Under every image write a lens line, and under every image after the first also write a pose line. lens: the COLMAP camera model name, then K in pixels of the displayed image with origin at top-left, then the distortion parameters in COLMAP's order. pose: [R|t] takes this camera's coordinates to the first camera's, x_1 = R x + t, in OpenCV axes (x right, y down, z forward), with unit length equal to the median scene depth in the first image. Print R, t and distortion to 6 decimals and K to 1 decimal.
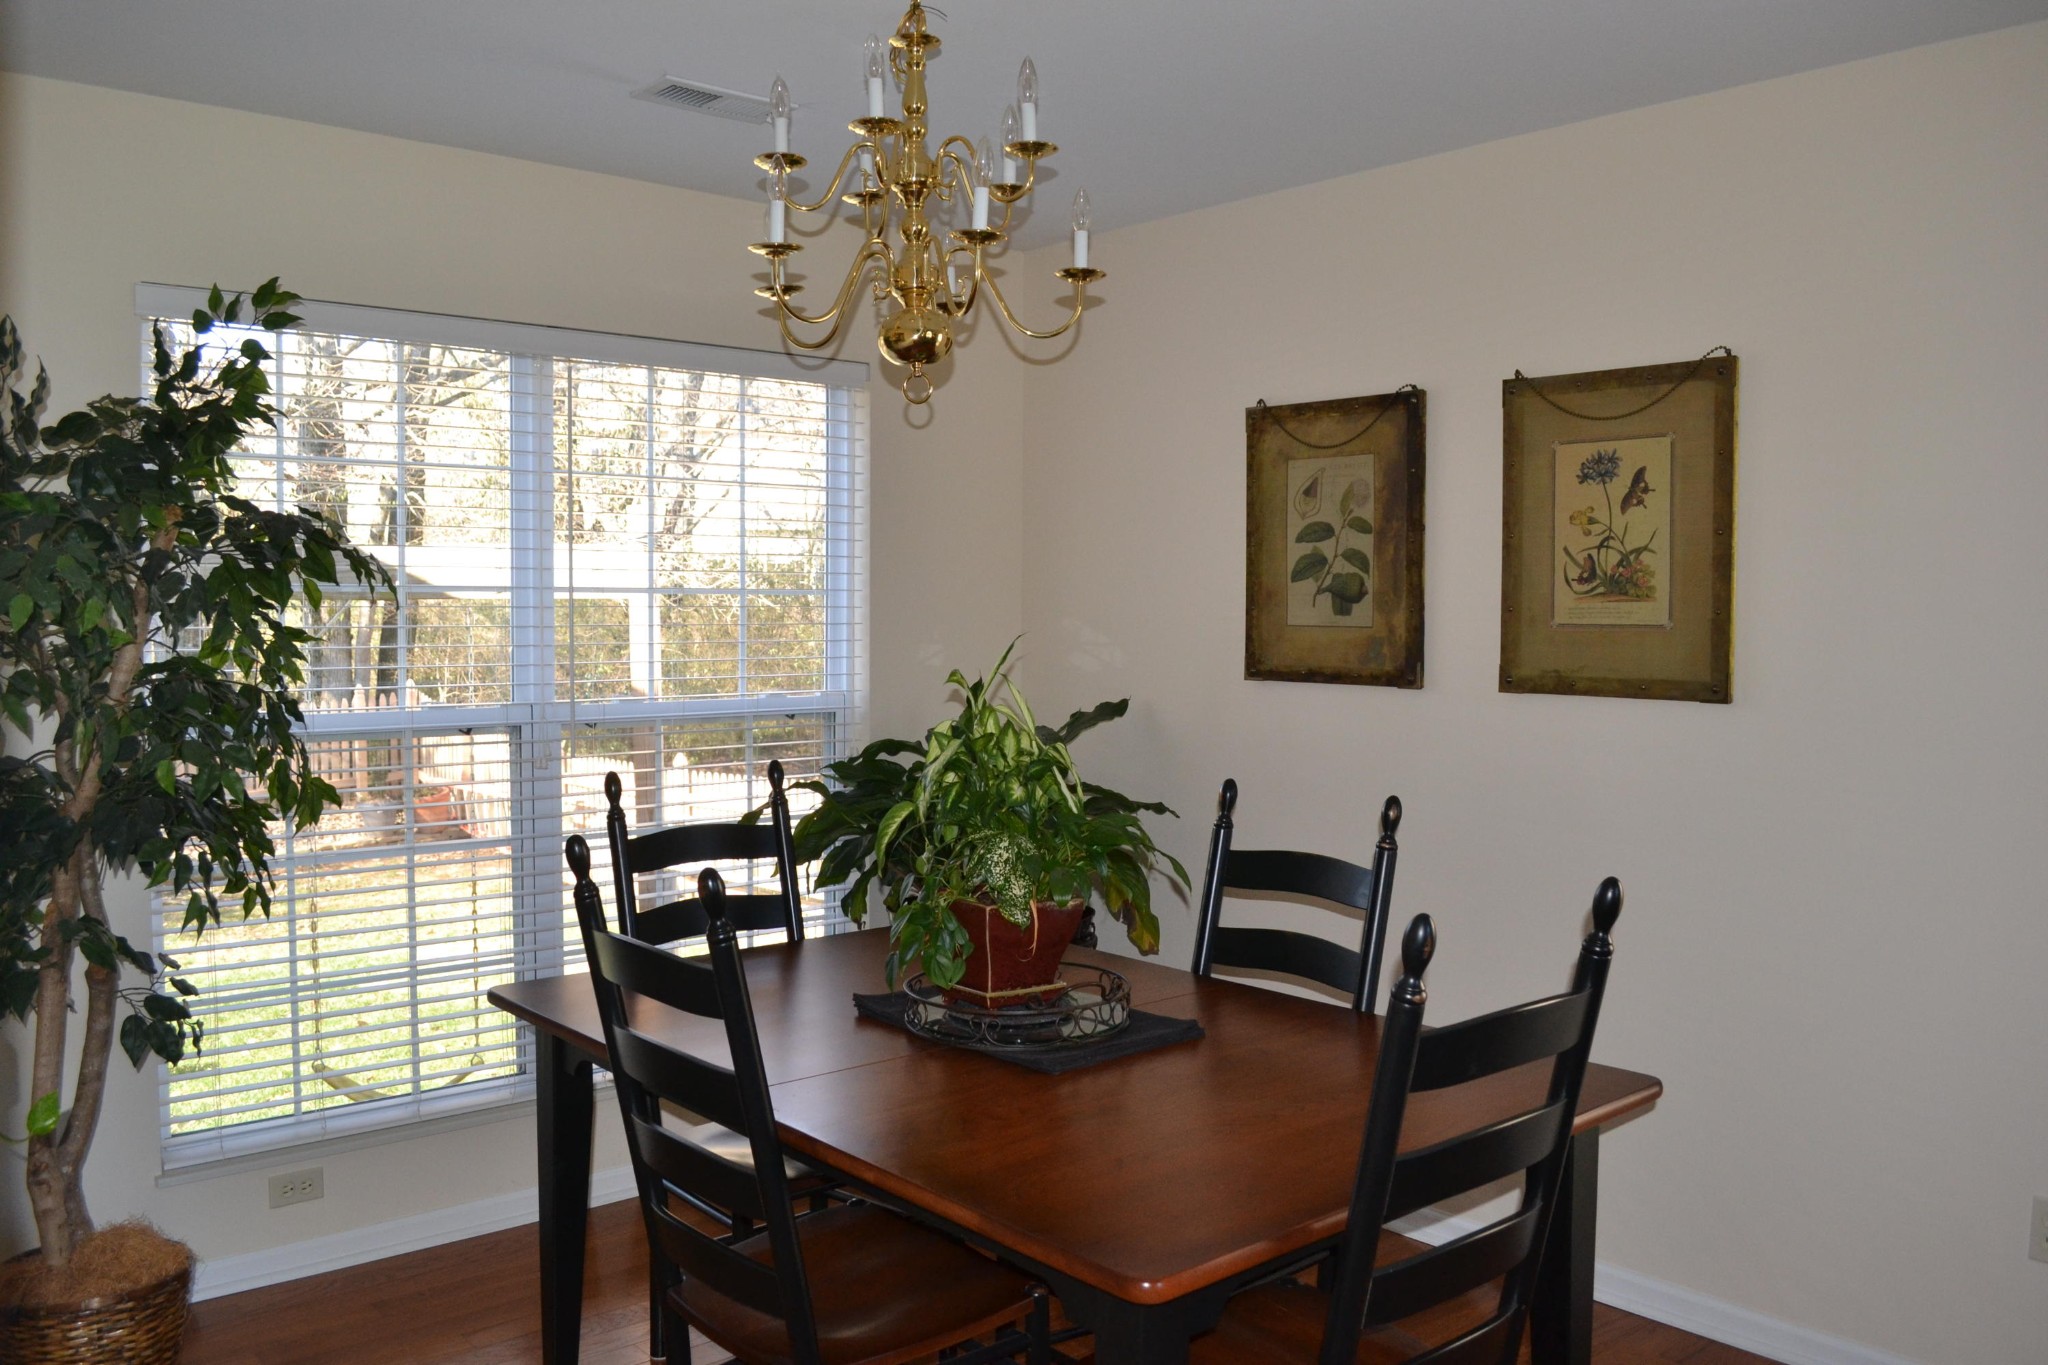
lens RADIAL K [[1646.2, 0, 1007.2], [0, 1646.2, 680.1], [0, 0, 1]] dist [-0.081057, 0.009914]
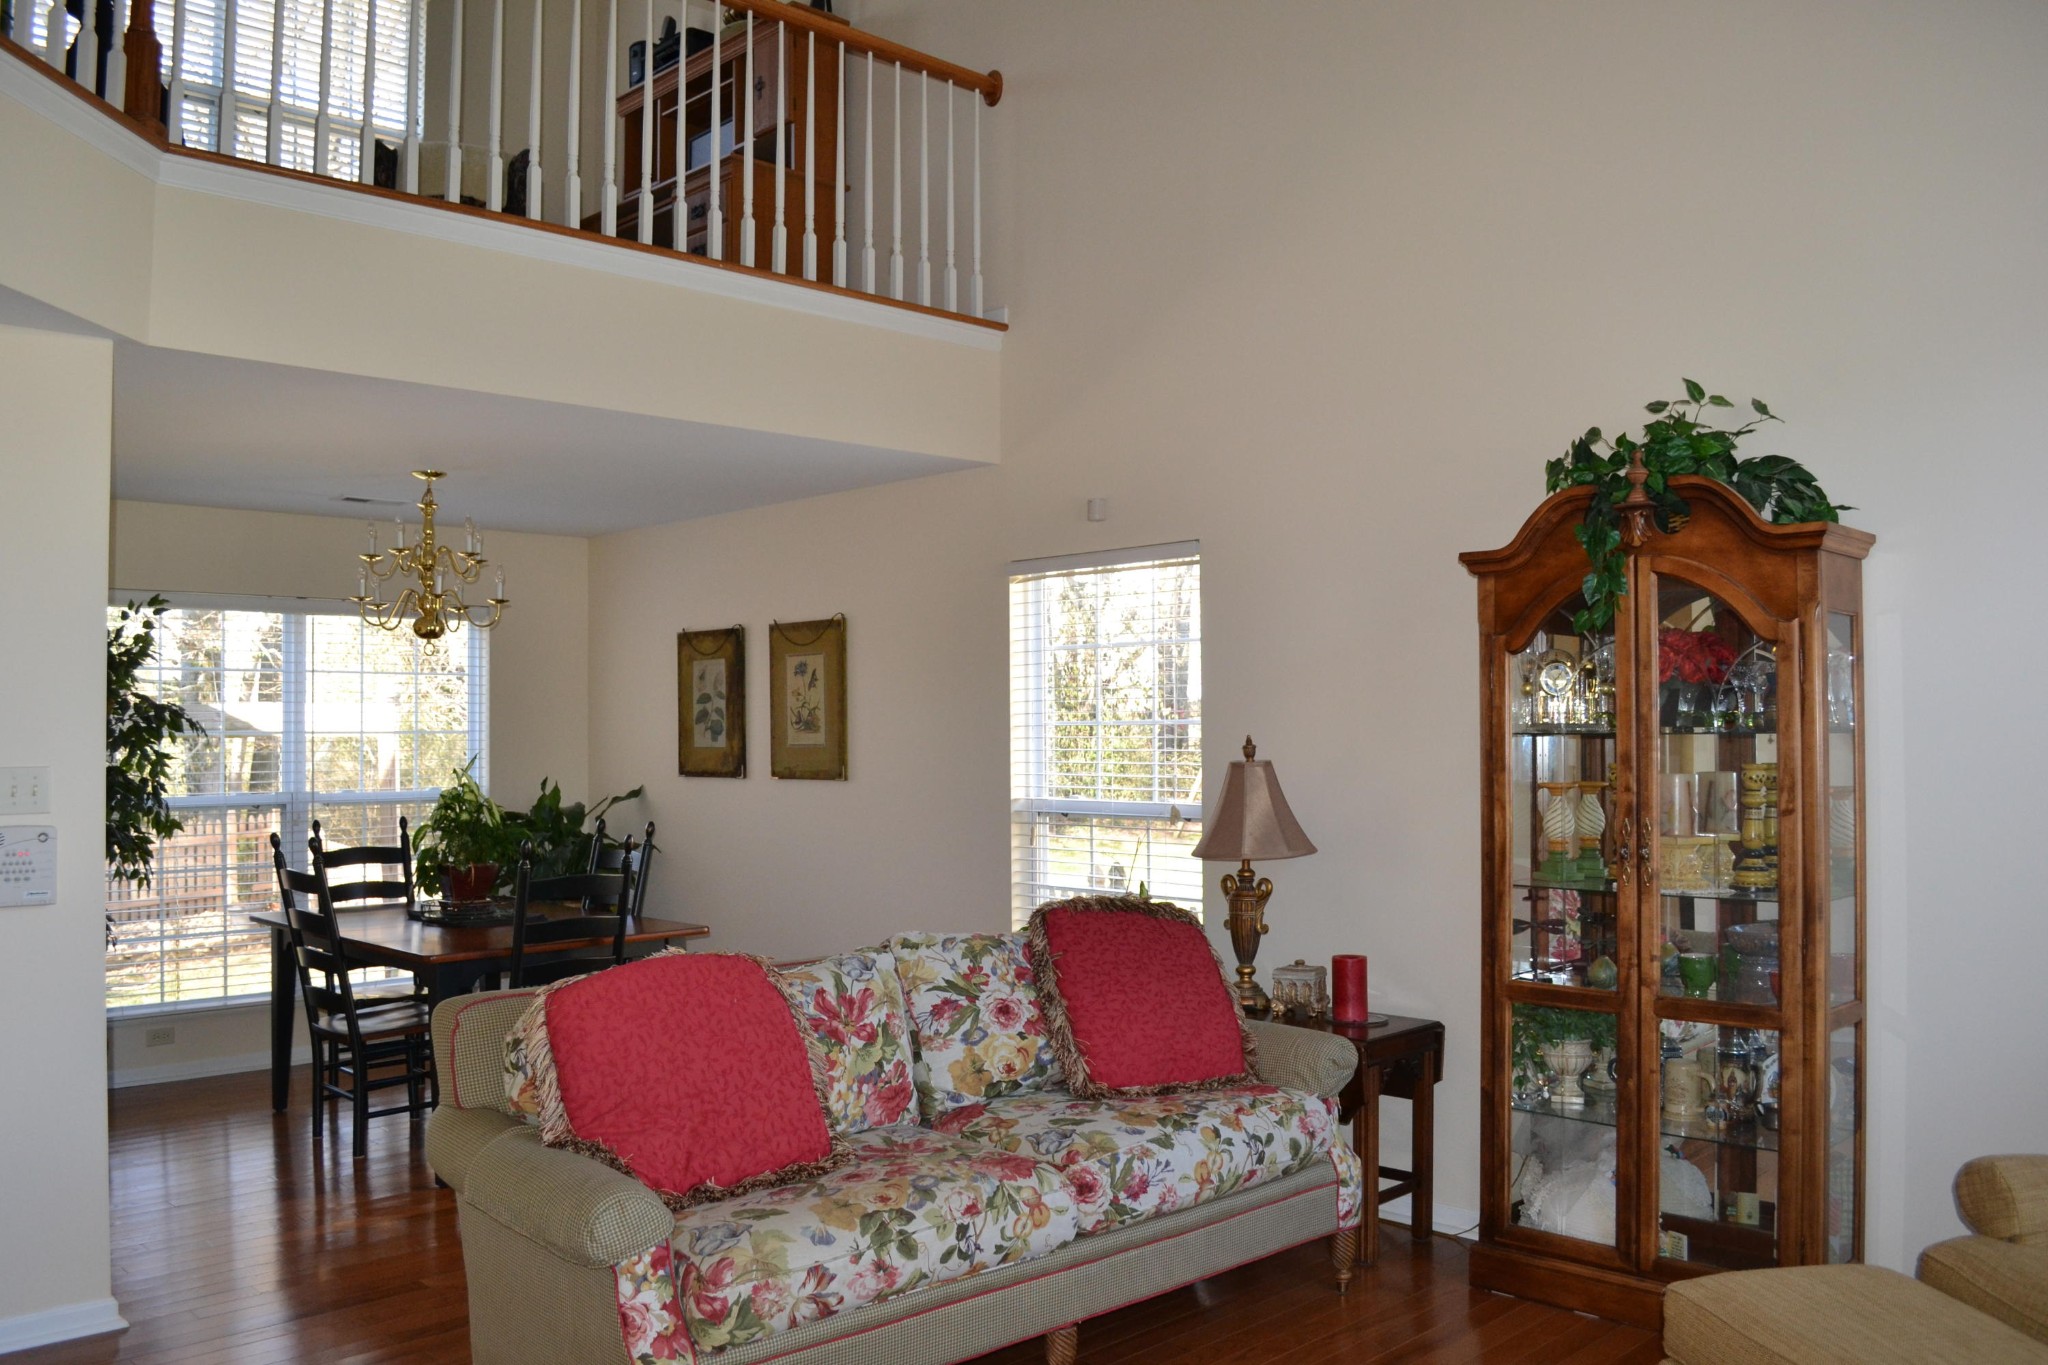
lens RADIAL K [[1646.2, 0, 1007.2], [0, 1646.2, 680.1], [0, 0, 1]] dist [-0.081057, 0.009914]
pose [[0.998351, -0.011082, 0.056329, 0.498713], [0.015472, 0.996825, -0.078106, 0.050178], [-0.055284, 0.078849, 0.995352, -1.072376]]
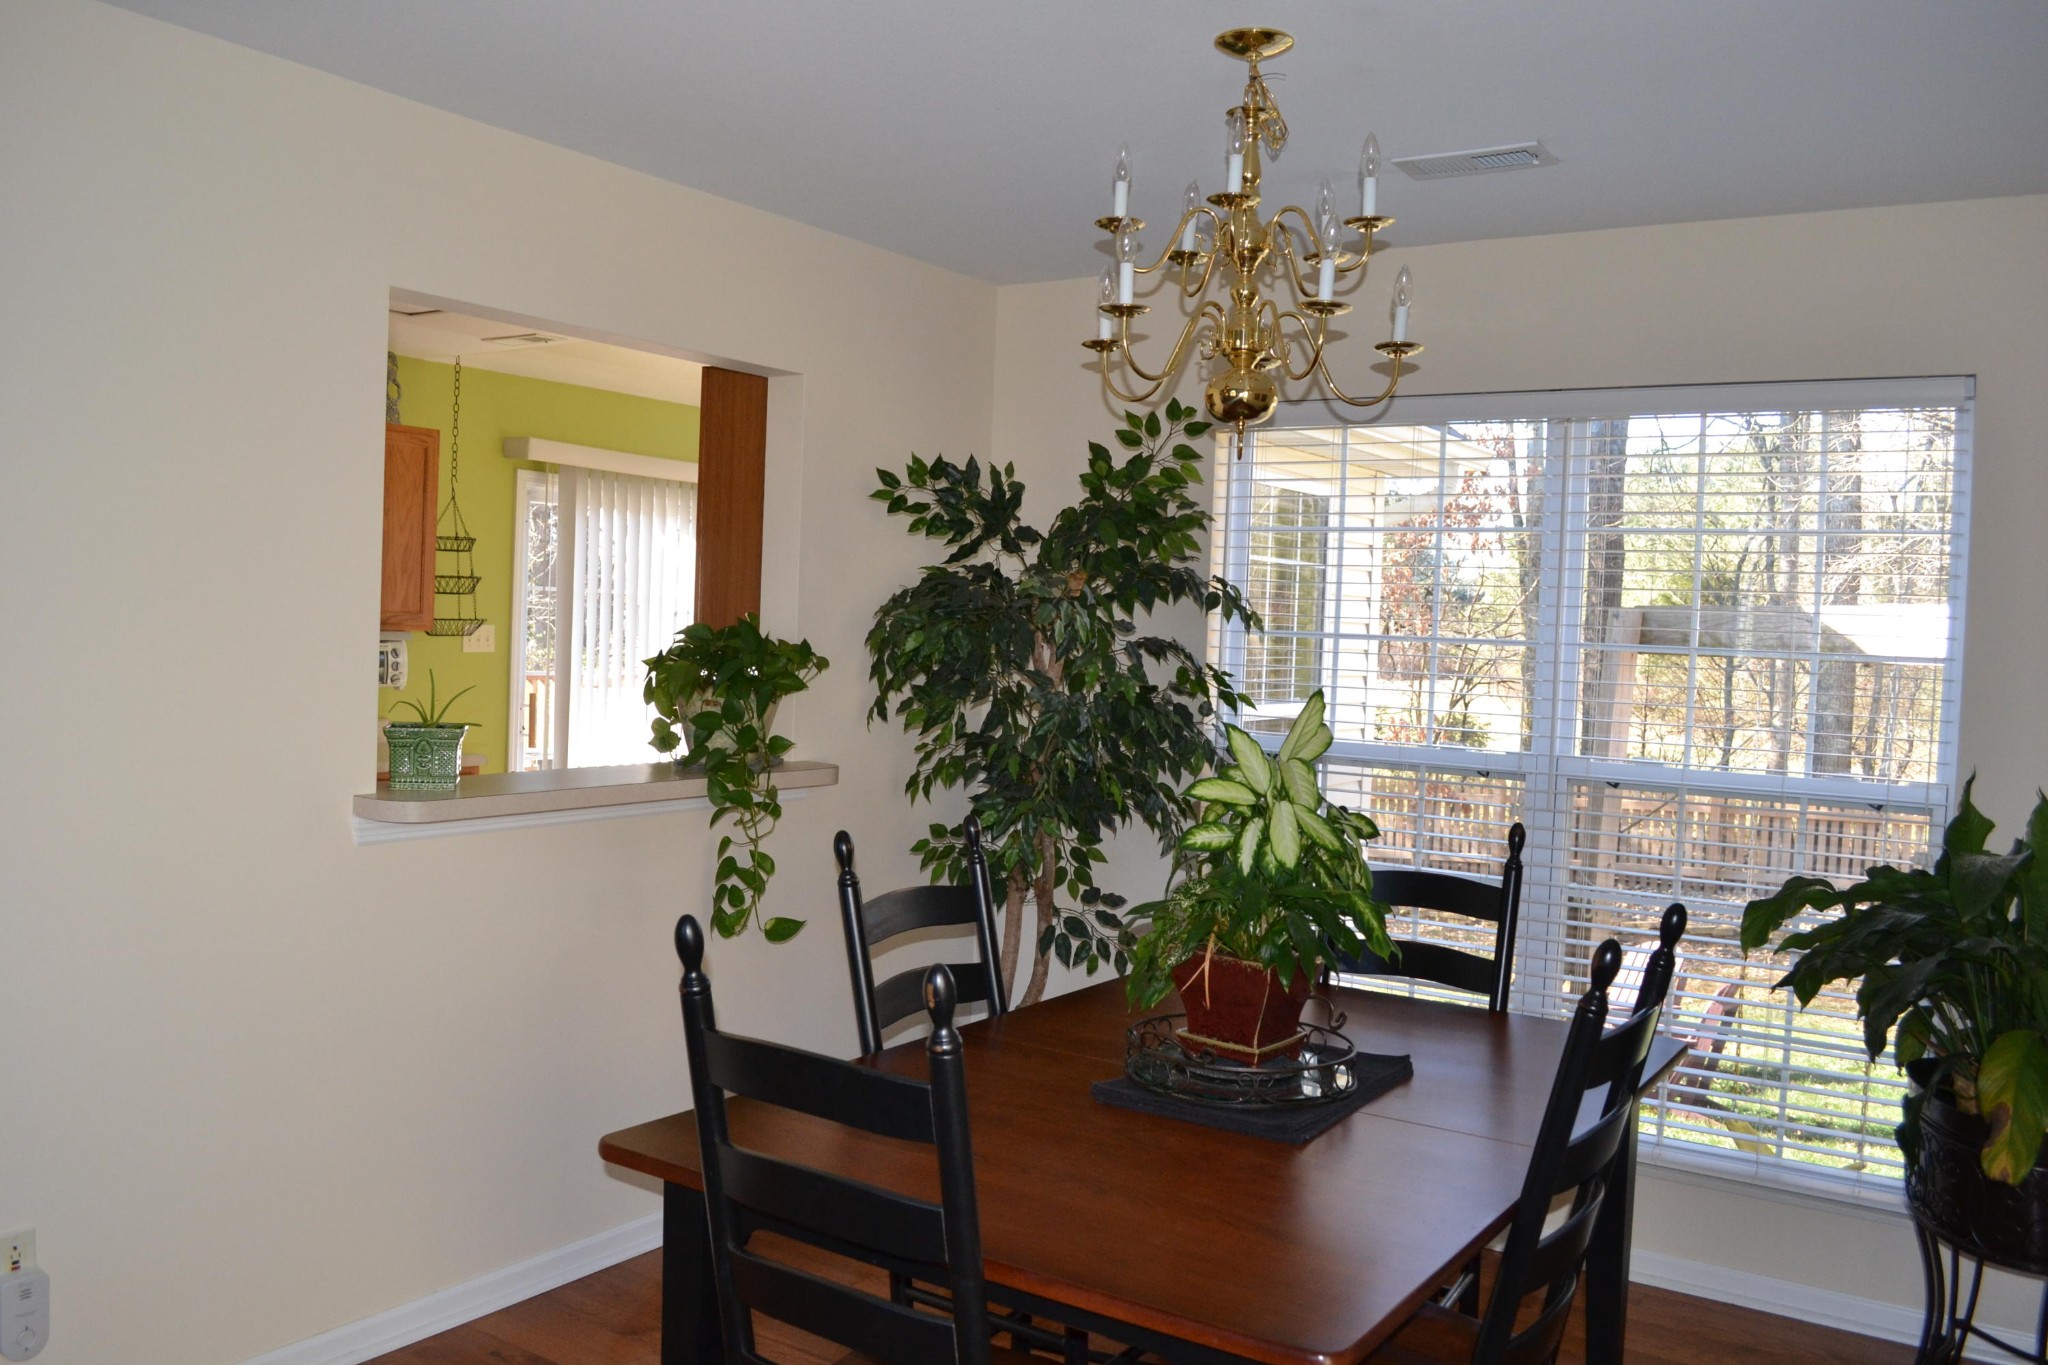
lens RADIAL K [[1646.2, 0, 1007.2], [0, 1646.2, 680.1], [0, 0, 1]] dist [-0.081057, 0.009914]
pose [[0.255450, 0.034943, -0.966191, 0.705033], [-0.079168, 0.996747, 0.015117, -0.023742], [0.963576, 0.072629, 0.257385, 0.451201]]
